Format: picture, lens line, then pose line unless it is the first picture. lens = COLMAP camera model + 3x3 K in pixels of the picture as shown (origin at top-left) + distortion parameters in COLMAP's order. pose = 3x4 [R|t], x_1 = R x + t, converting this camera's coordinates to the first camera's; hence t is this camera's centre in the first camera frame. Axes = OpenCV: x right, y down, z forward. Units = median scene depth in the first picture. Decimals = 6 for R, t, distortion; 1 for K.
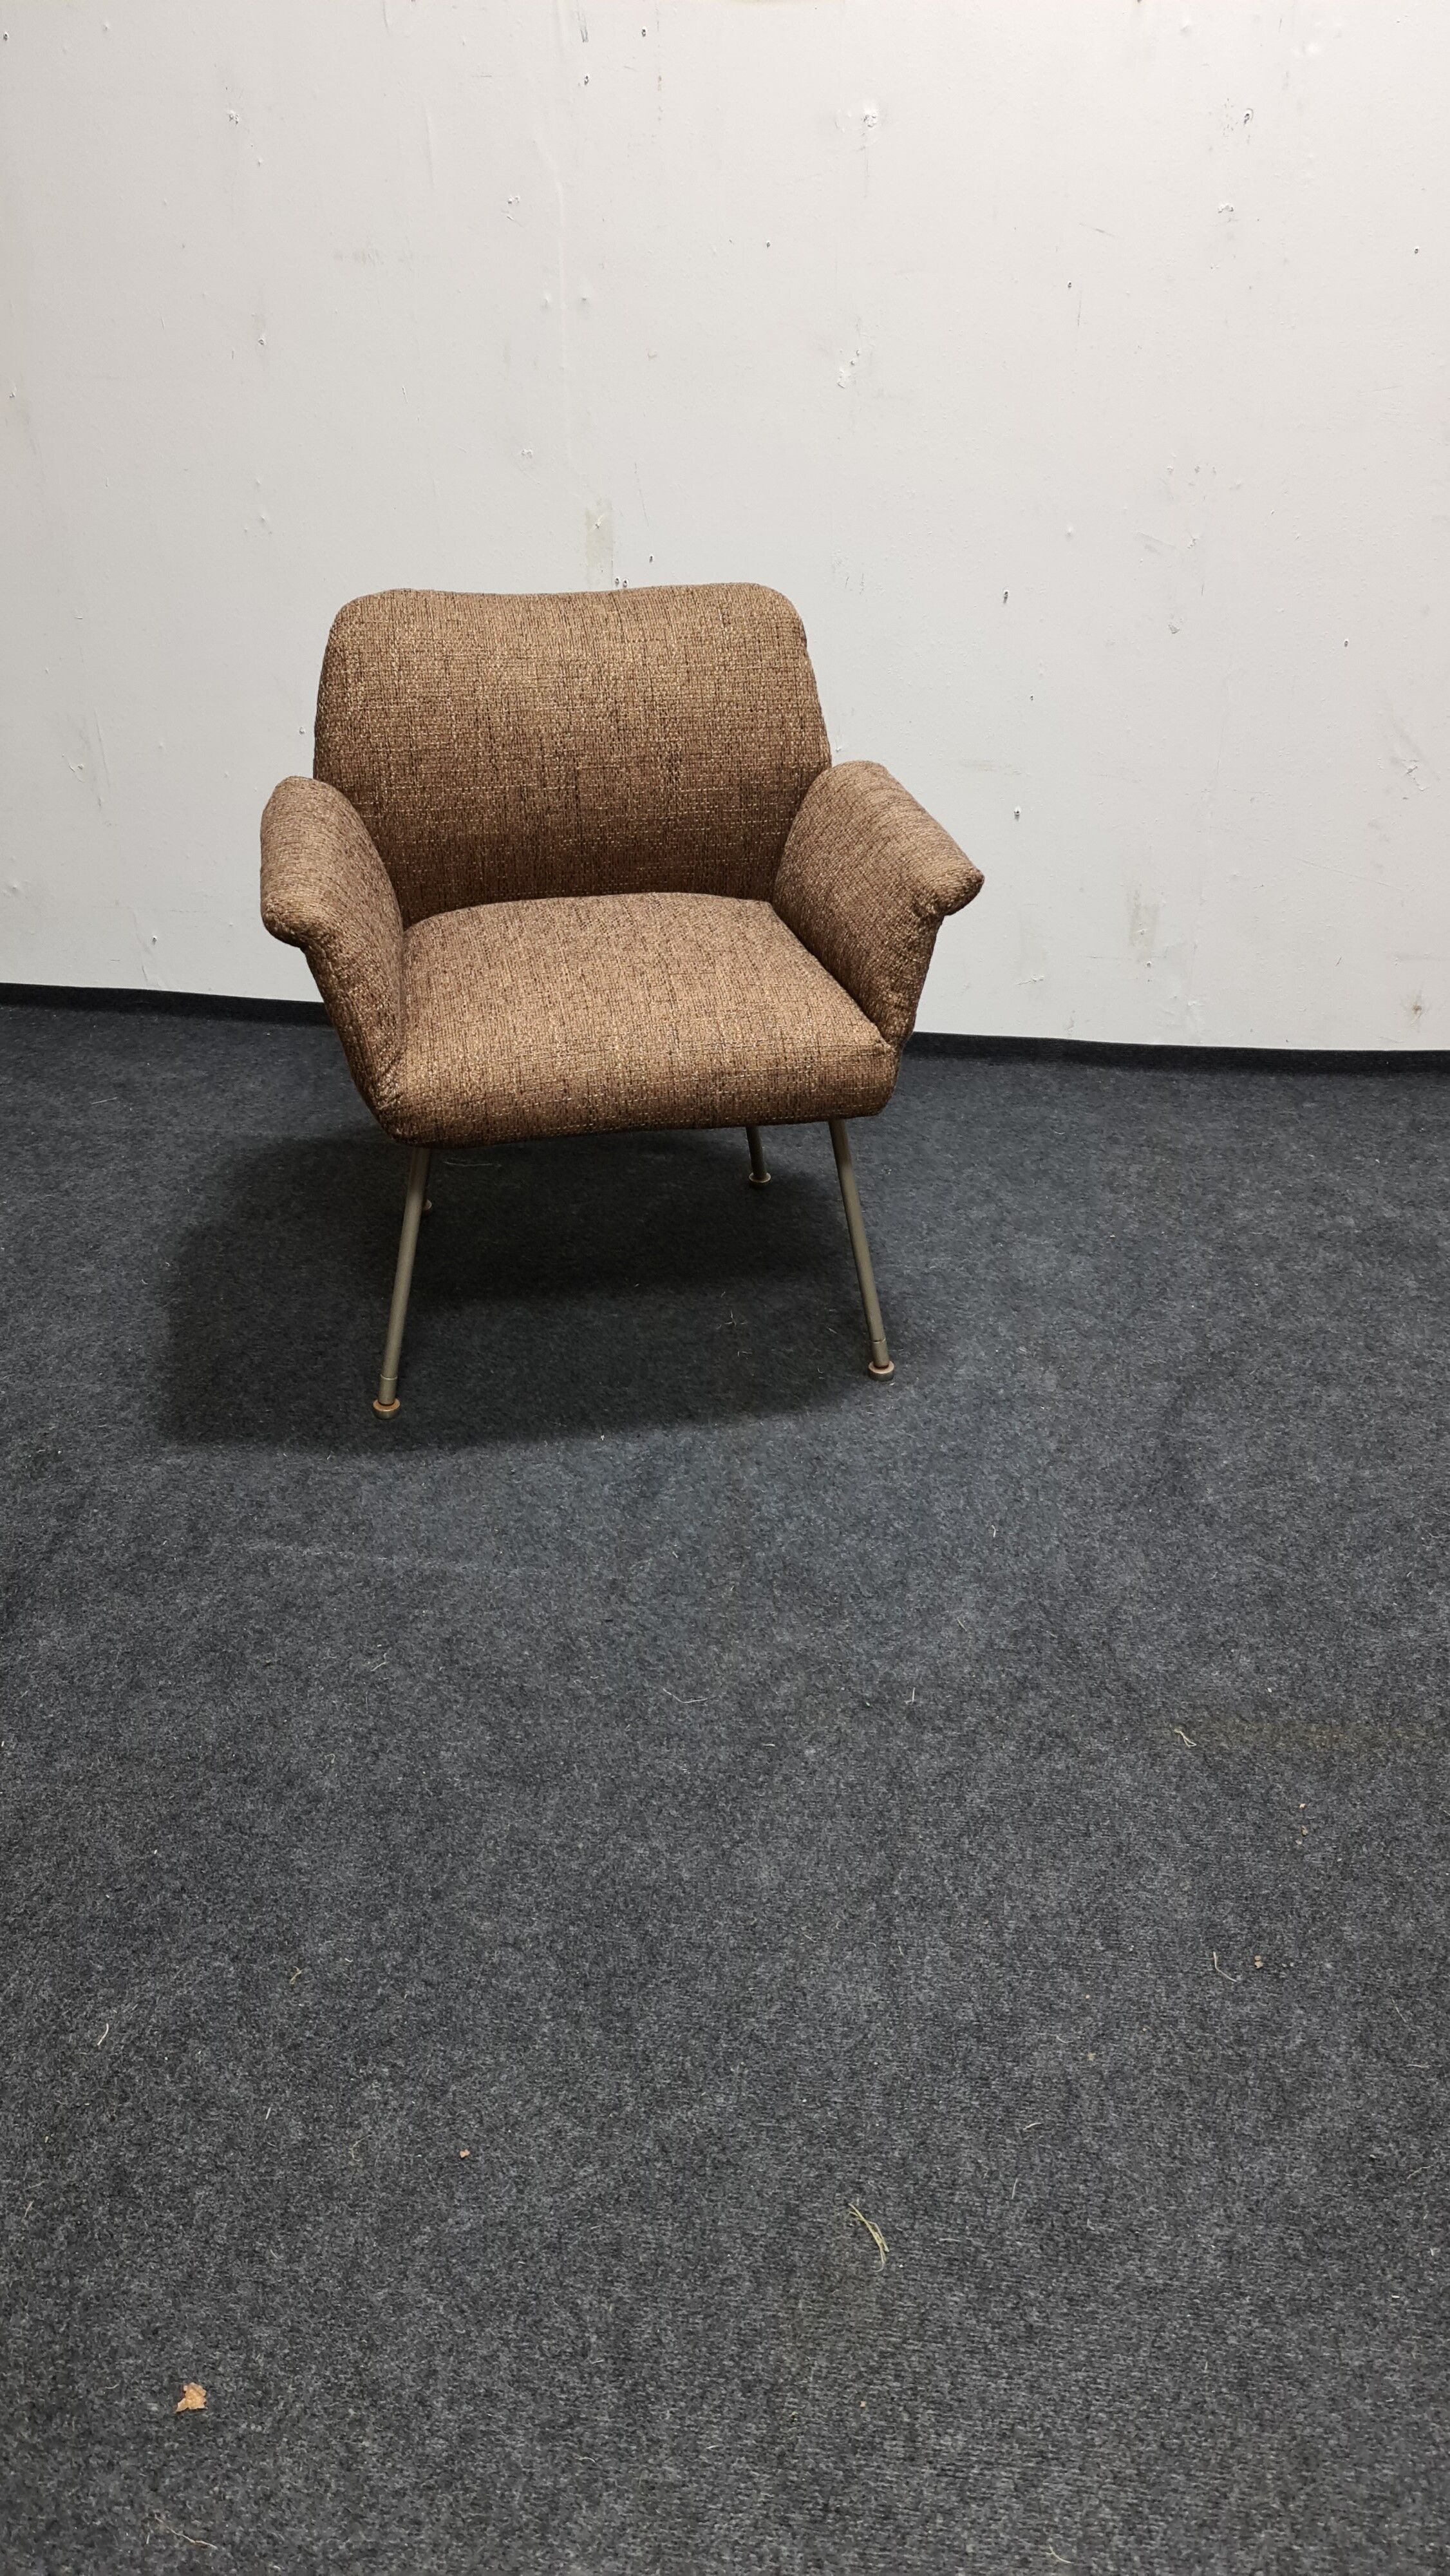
lens RADIAL K [[1906.8, 0, 739.3], [0, 1906.8, 1302.2], [0, 0, 1]] dist [0.075439, -0.053240]
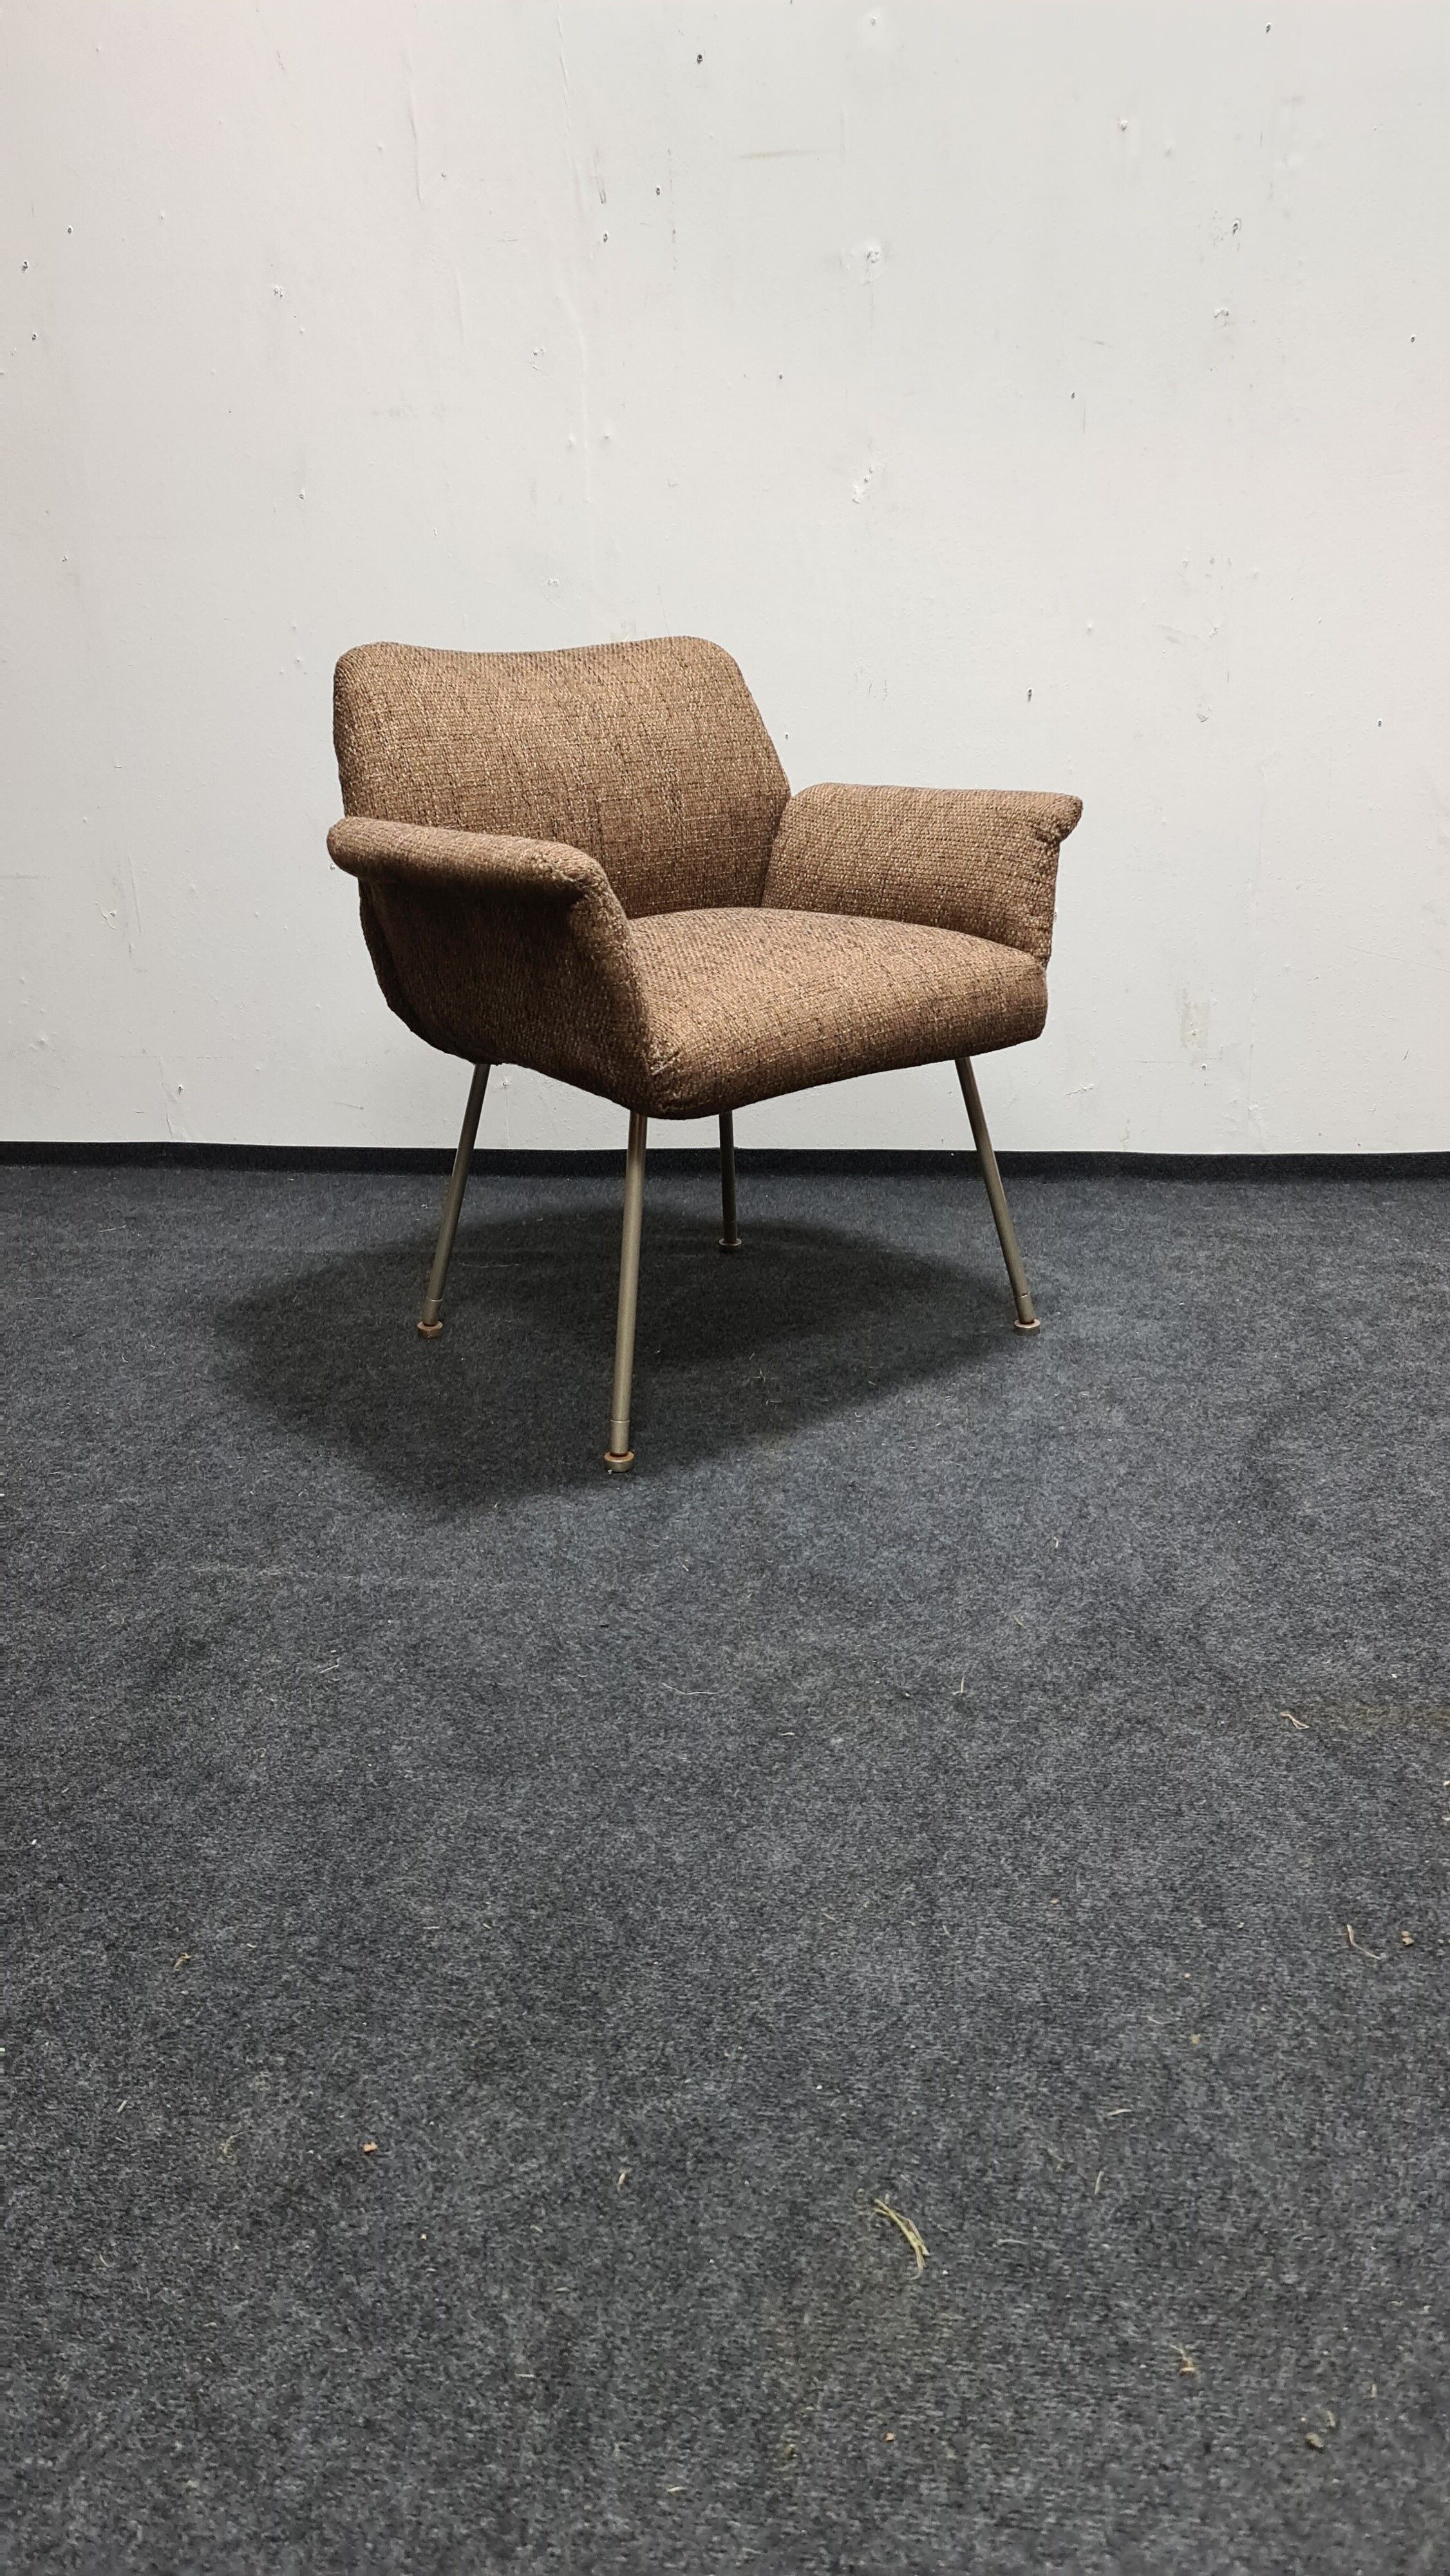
lens RADIAL K [[1906.8, 0, 747.2], [0, 1906.8, 1245.5], [0, 0, 1]] dist [0.075439, -0.053240]
pose [[0.998919, -0.025254, -0.039014, 0.030657], [0.015120, 0.970404, -0.241012, 0.192480], [0.043946, 0.240162, 0.969738, 0.123494]]
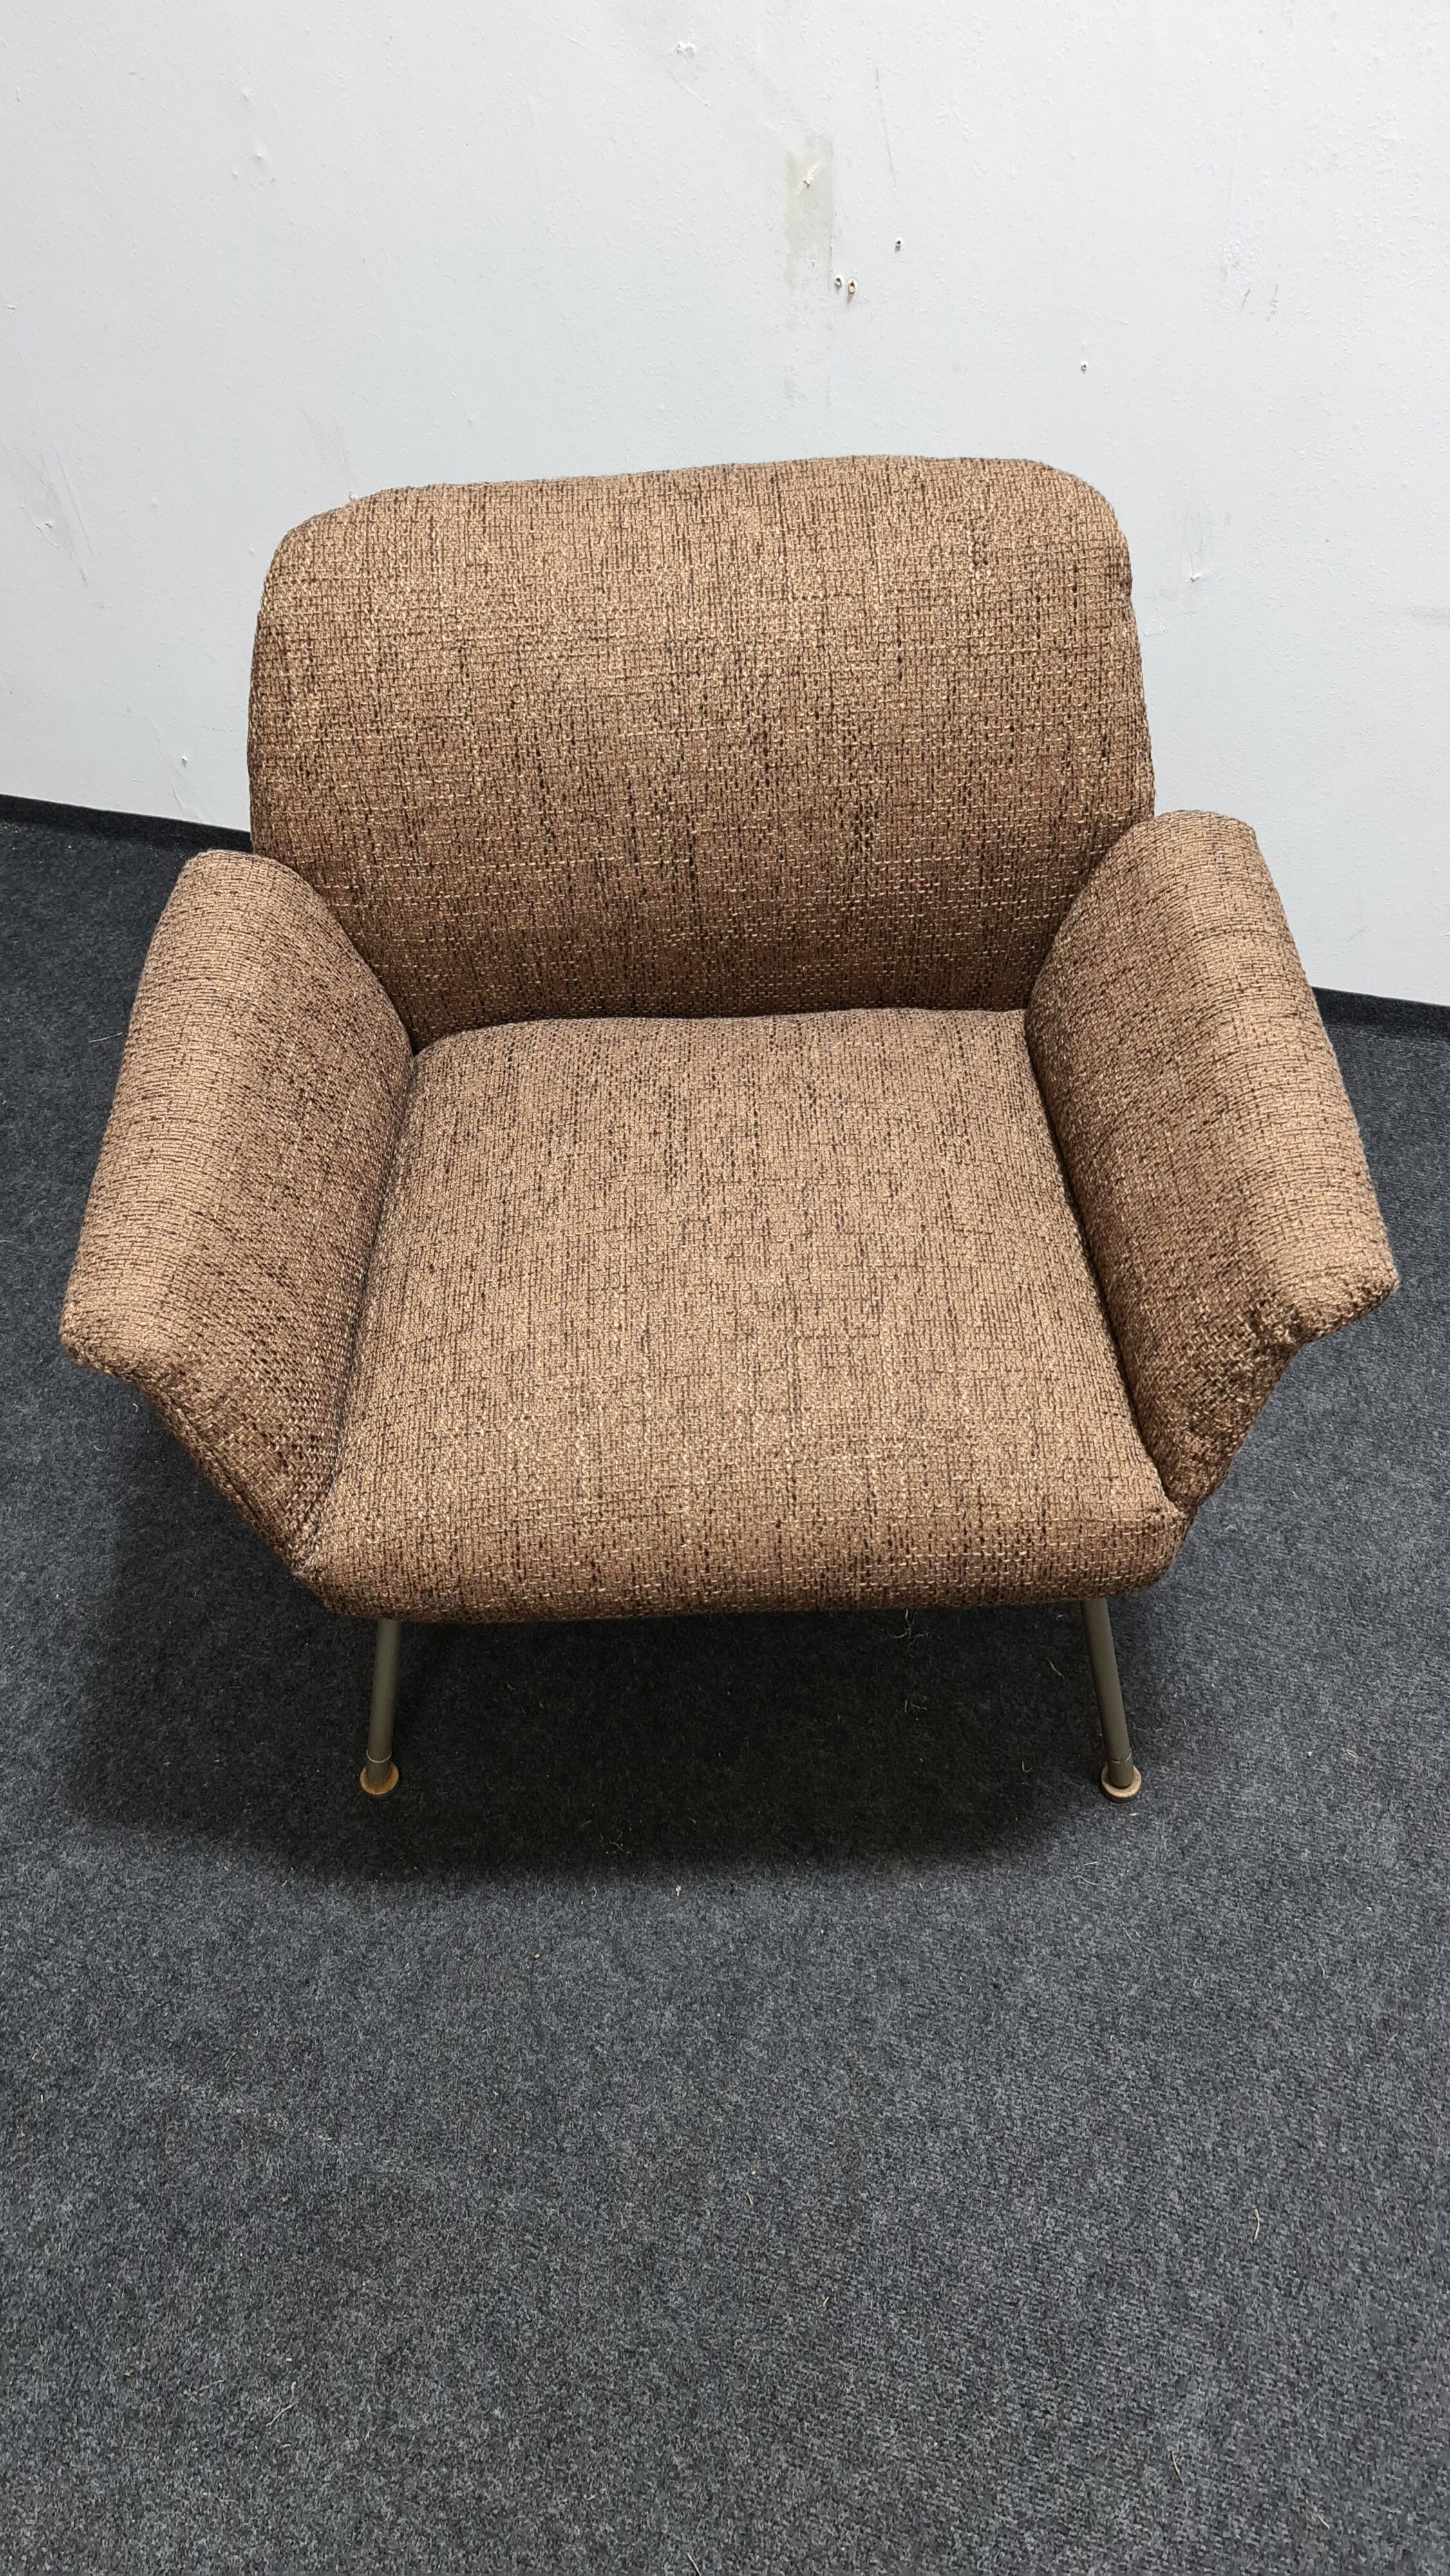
lens RADIAL K [[1906.8, 0, 708.3], [0, 1906.8, 1294.7], [0, 0, 1]] dist [0.075439, -0.053240]
pose [[0.982585, 0.098054, -0.157838, 0.026083], [-0.039762, 0.940711, 0.336871, -0.371699], [0.181512, -0.324728, 0.928227, 0.463257]]
